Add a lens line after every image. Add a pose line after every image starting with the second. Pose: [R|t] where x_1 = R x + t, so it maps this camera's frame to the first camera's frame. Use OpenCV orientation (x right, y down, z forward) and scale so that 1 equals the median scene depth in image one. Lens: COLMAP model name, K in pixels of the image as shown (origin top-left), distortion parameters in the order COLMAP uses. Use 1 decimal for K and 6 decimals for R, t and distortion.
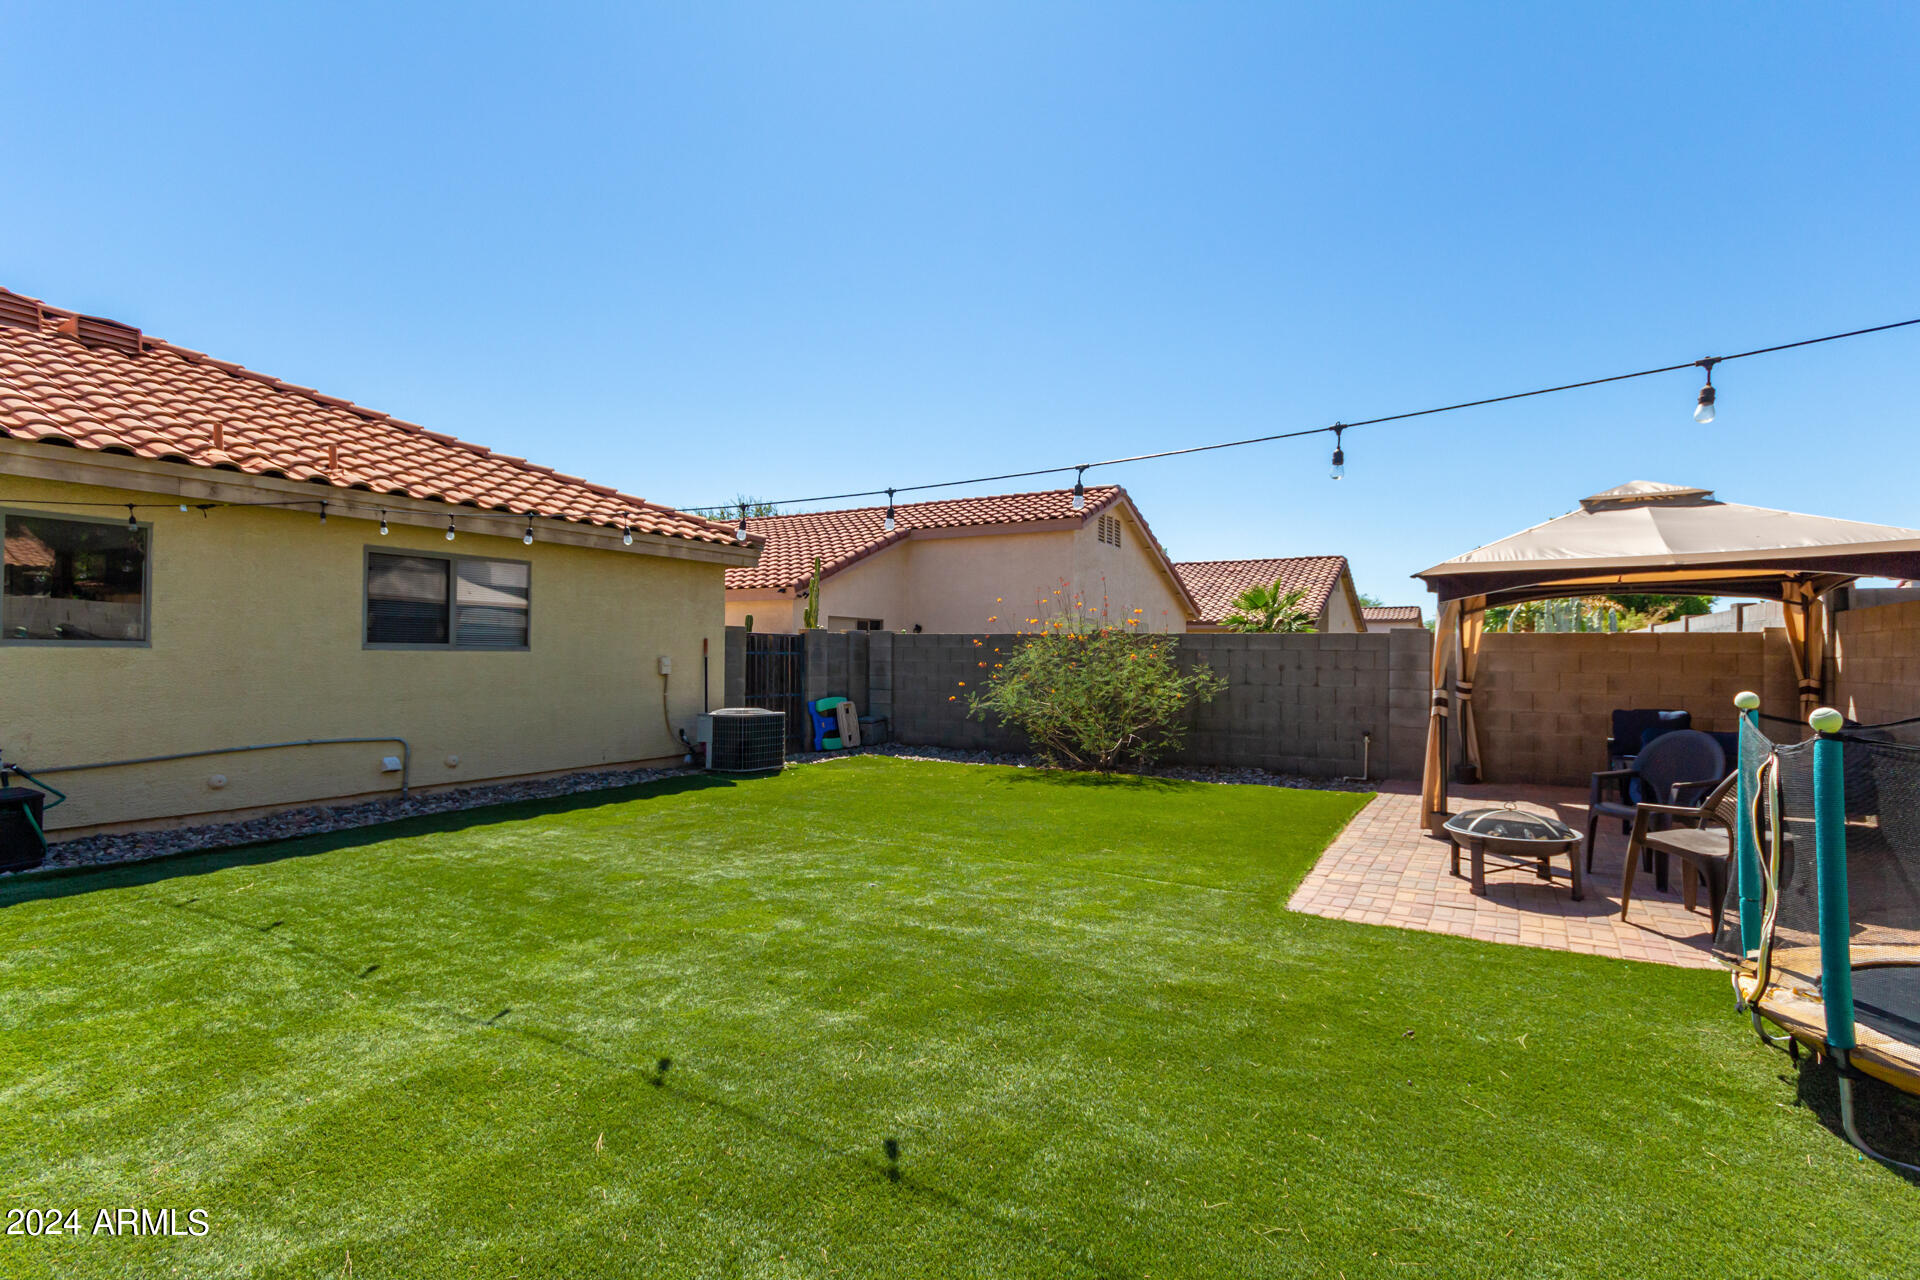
lens RADIAL K [[899.0, 0, 963.5], [0, 899.0, 645.5], [0, 0, 1]] dist [-0.000373, 0.000047]
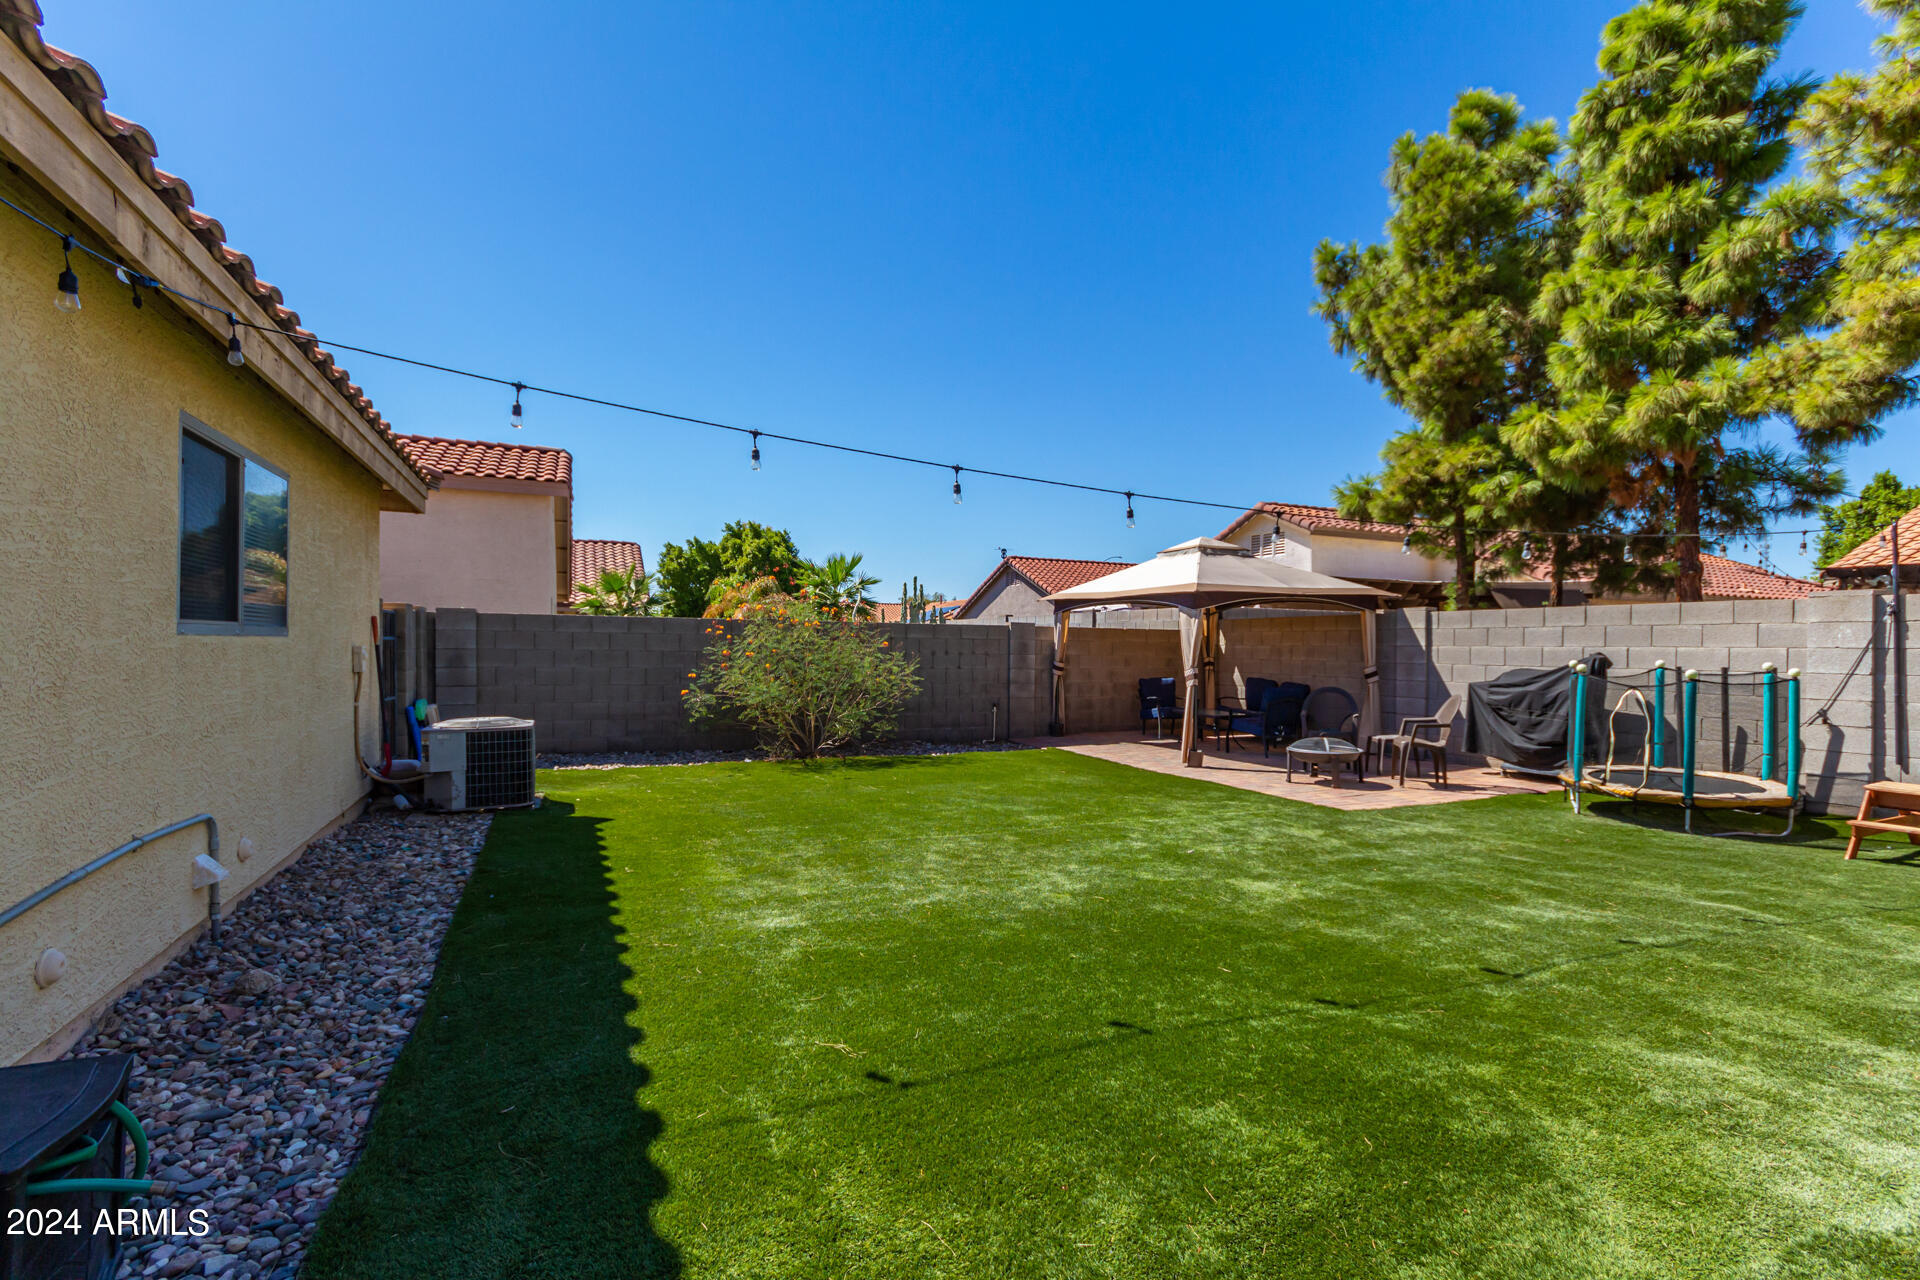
lens RADIAL K [[899.0, 0, 955.9], [0, 899.0, 640.7], [0, 0, 1]] dist [-0.000373, 0.000047]
pose [[0.596334, 0.002993, 0.802731, -0.639083], [-0.013445, 0.999890, 0.006260, 0.000556], [-0.802624, -0.014526, 0.596309, 0.307850]]
